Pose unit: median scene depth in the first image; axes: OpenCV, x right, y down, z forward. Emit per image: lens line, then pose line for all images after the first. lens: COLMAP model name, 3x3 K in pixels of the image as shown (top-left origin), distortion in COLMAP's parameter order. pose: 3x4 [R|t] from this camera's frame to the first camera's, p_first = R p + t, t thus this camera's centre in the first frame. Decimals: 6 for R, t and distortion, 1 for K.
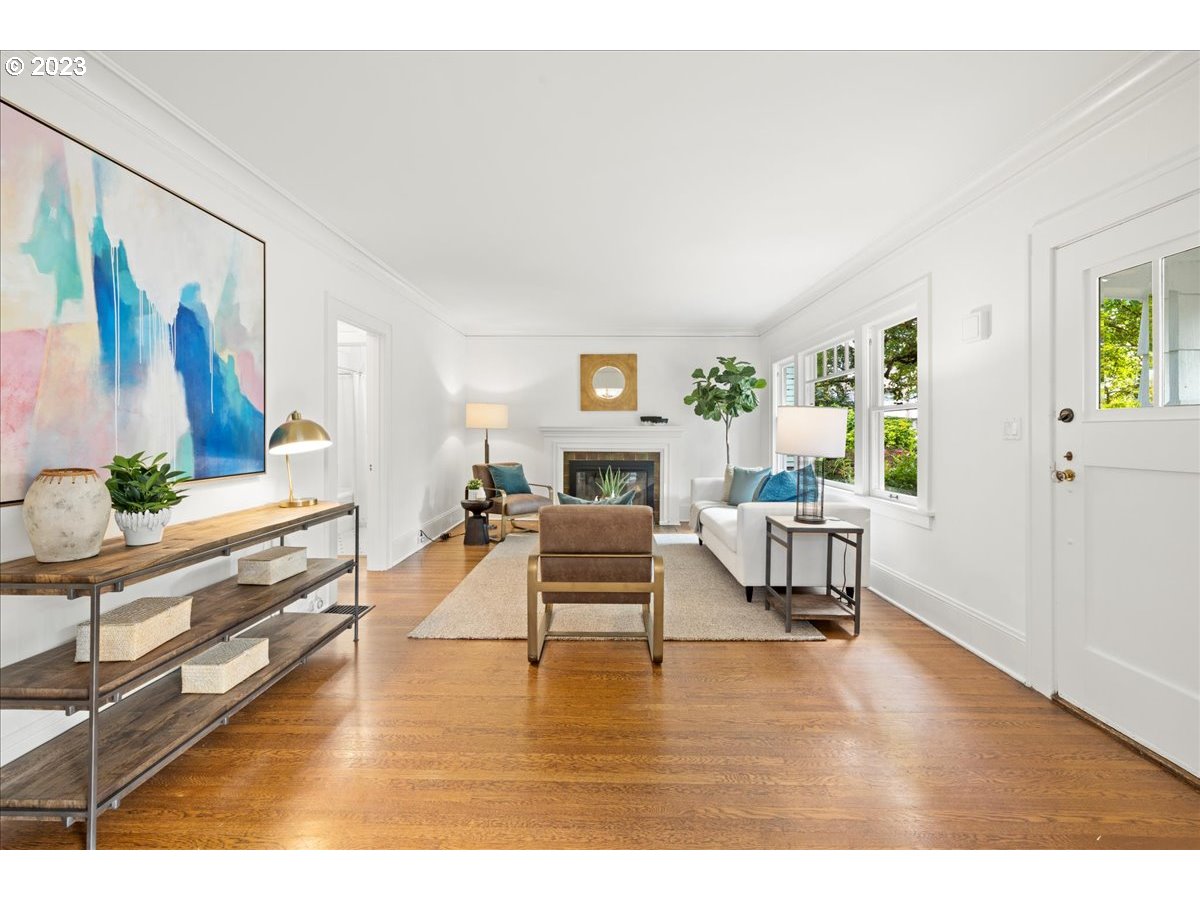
lens RADIAL K [[504.7, 0, 597.2], [0, 504.7, 433.0], [0, 0, 1]] dist [-0.000994, 0.002489]
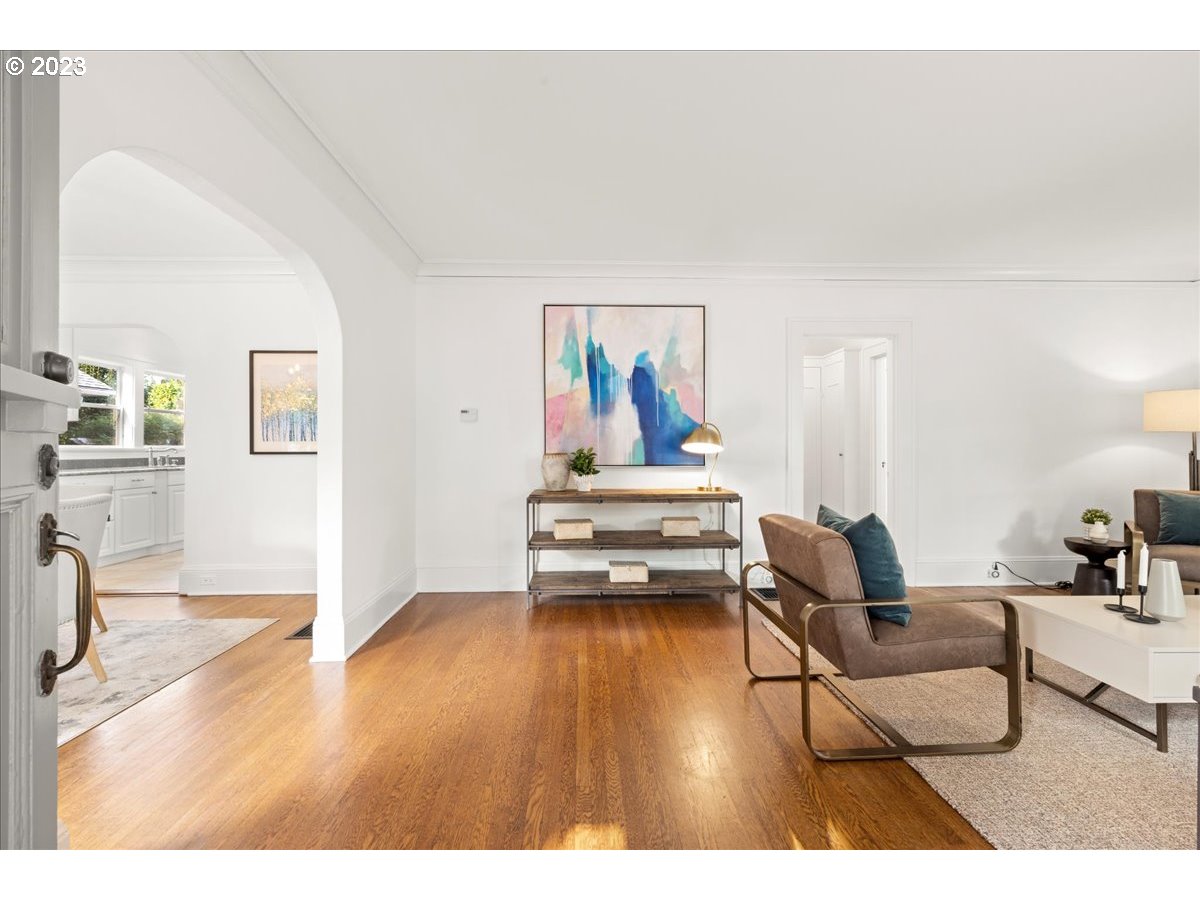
lens RADIAL K [[504.7, 0, 597.3], [0, 504.7, 449.7], [0, 0, 1]] dist [-0.000994, 0.002489]
pose [[0.052860, 0.003078, -0.998597, 0.714109], [-0.003635, 0.999989, 0.002890, 0.027252], [0.998595, 0.003477, 0.052870, 0.585200]]
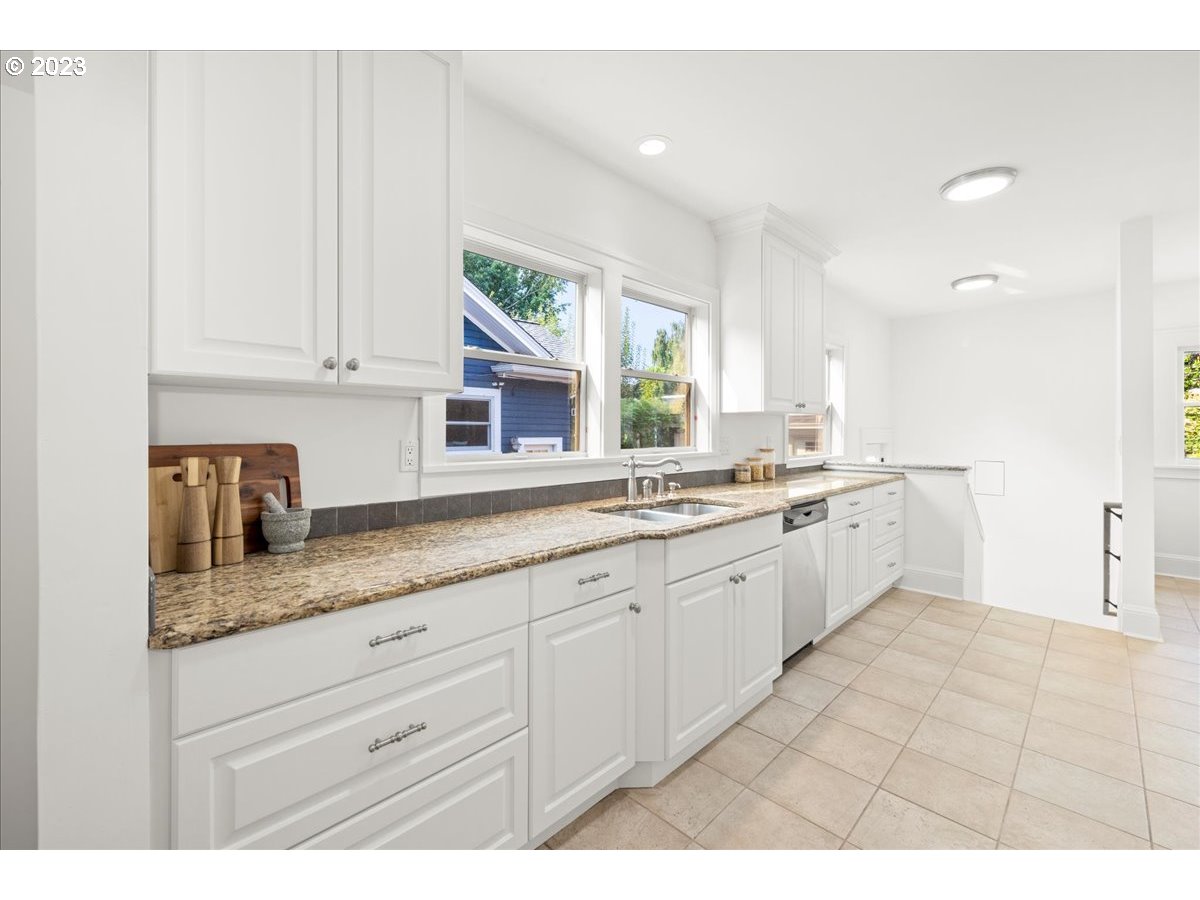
lens RADIAL K [[504.7, 0, 596.0], [0, 504.7, 434.6], [0, 0, 1]] dist [-0.000994, 0.002489]
pose [[-0.692382, 0.005034, -0.721514, -0.689446], [-0.002136, 0.999957, 0.009026, -0.011925], [0.721528, 0.007791, -0.692341, -0.505301]]
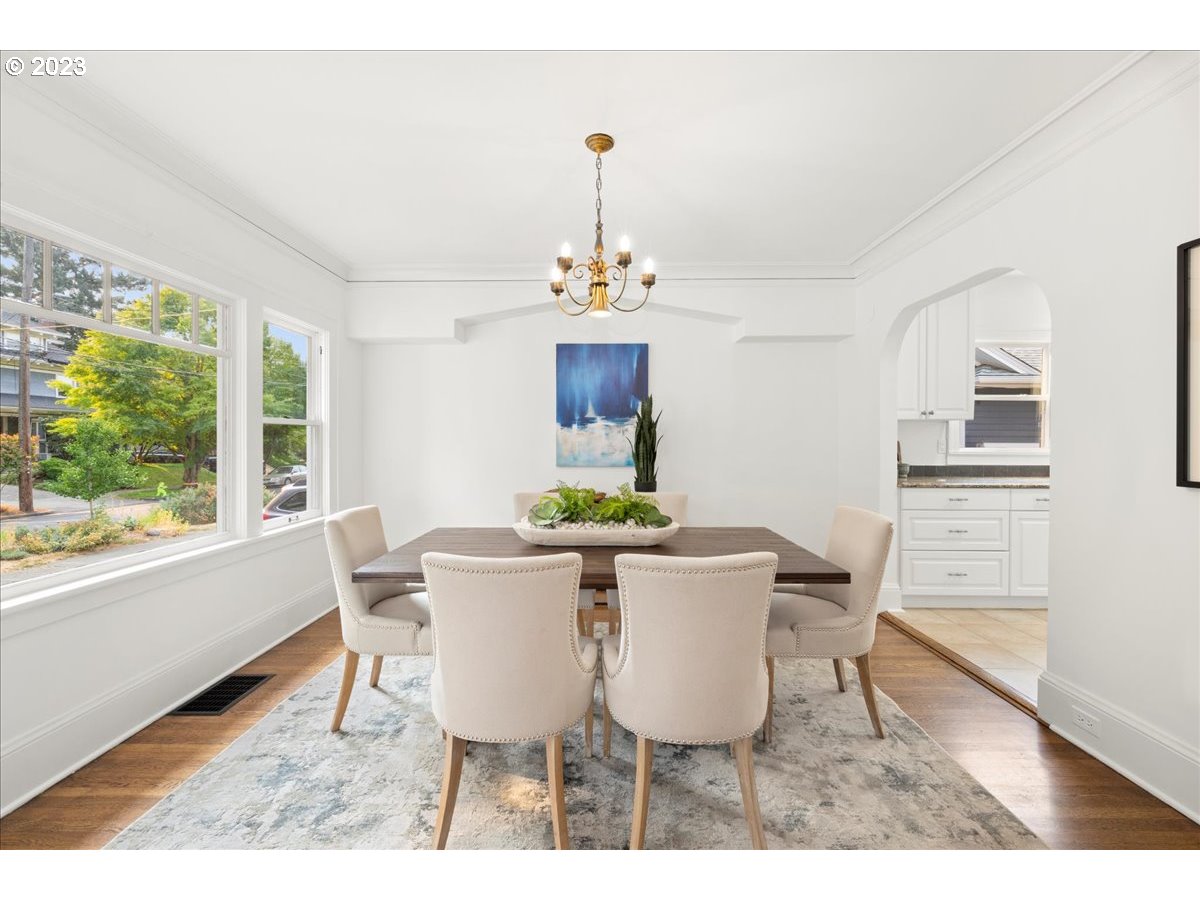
lens RADIAL K [[504.7, 0, 598.7], [0, 504.7, 441.7], [0, 0, 1]] dist [-0.000994, 0.002489]
pose [[-0.999903, 0.001947, -0.013799, 0.012370], [0.001791, 0.999935, 0.011303, -0.011598], [0.013820, 0.011278, -0.999841, 0.314727]]
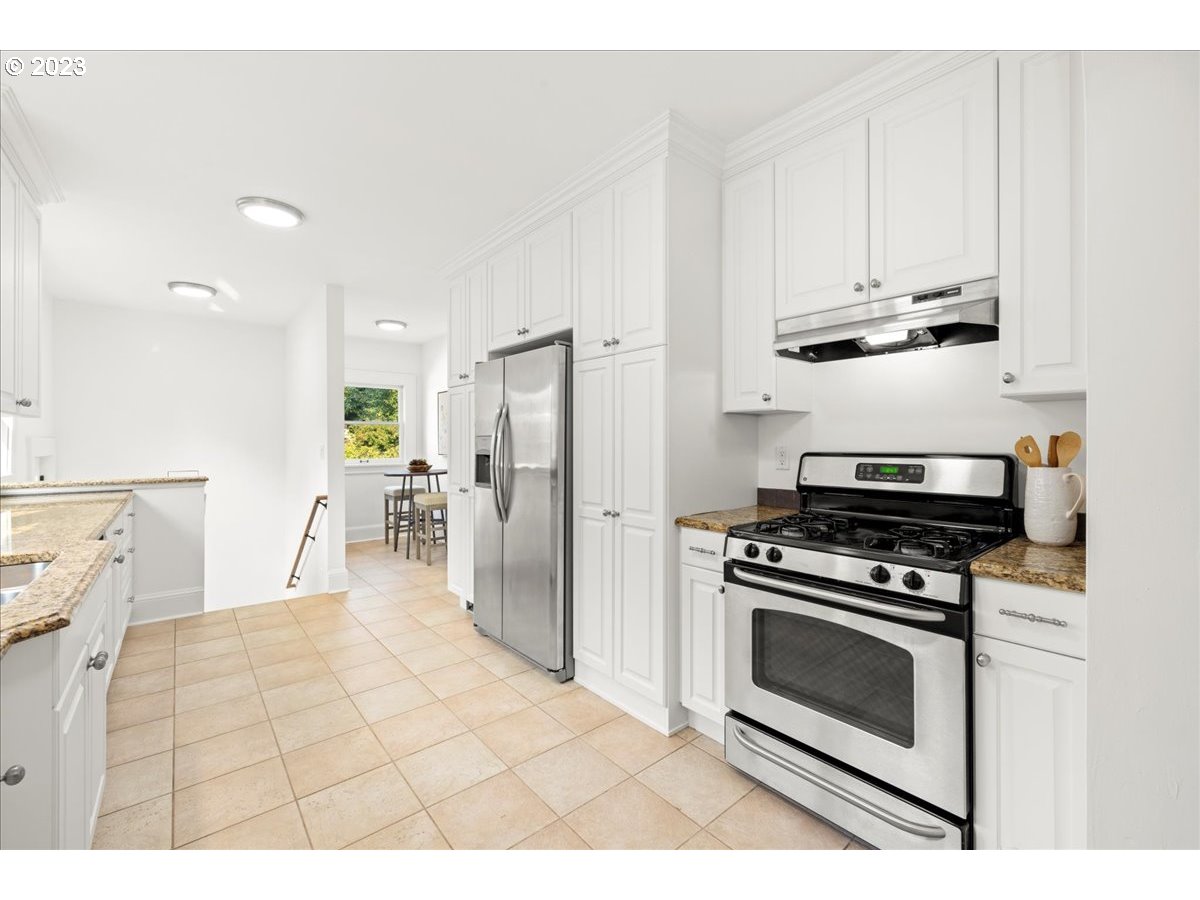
lens RADIAL K [[504.7, 0, 591.6], [0, 504.7, 440.6], [0, 0, 1]] dist [-0.000994, 0.002489]
pose [[0.652691, 0.000757, -0.757624, -0.673834], [-0.004251, 0.999987, -0.002663, -0.012253], [0.757612, 0.004959, 0.652686, -0.802967]]
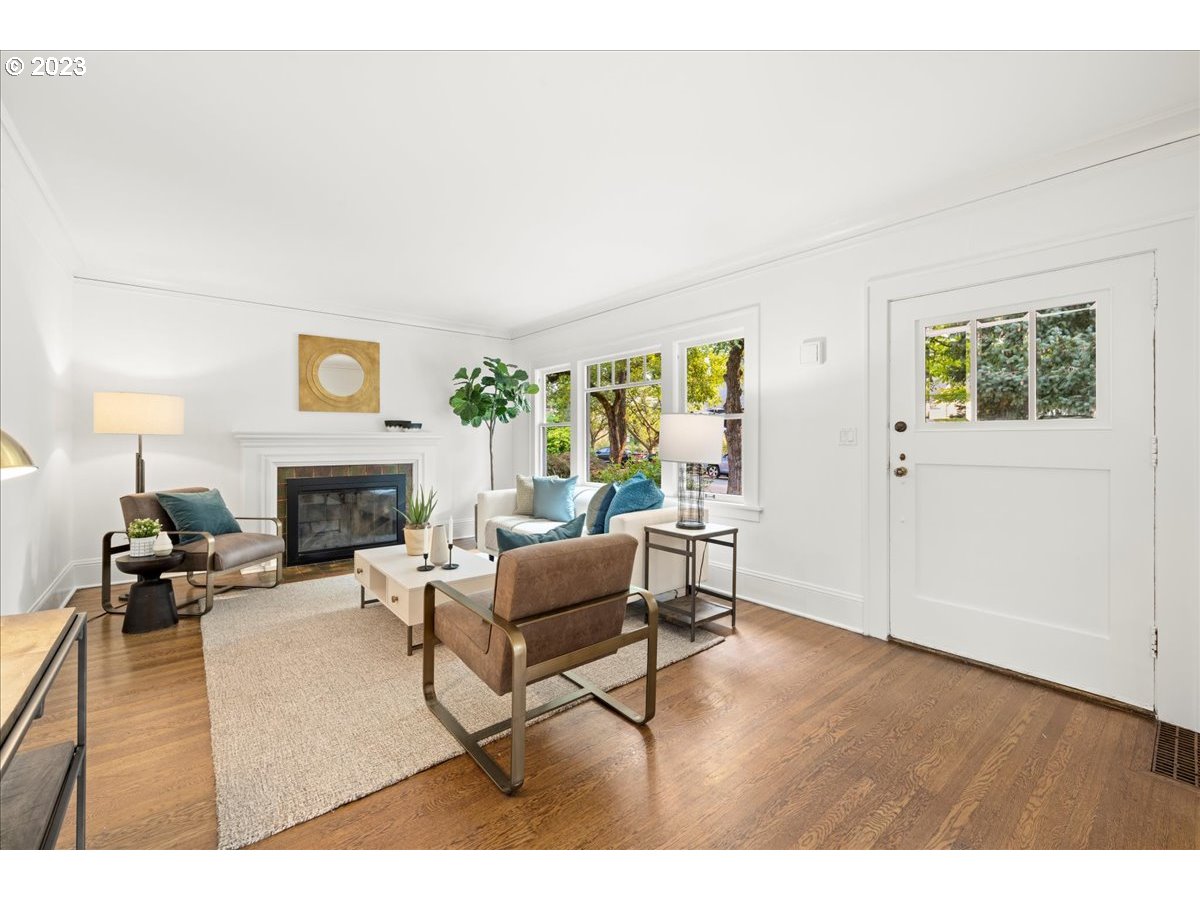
lens RADIAL K [[504.7, 0, 591.5], [0, 504.7, 437.7], [0, 0, 1]] dist [-0.000994, 0.002489]
pose [[0.762194, -0.000942, 0.647348, -0.422562], [0.003342, 0.999991, -0.002479, -0.003579], [-0.647340, 0.004052, 0.762190, 0.383484]]
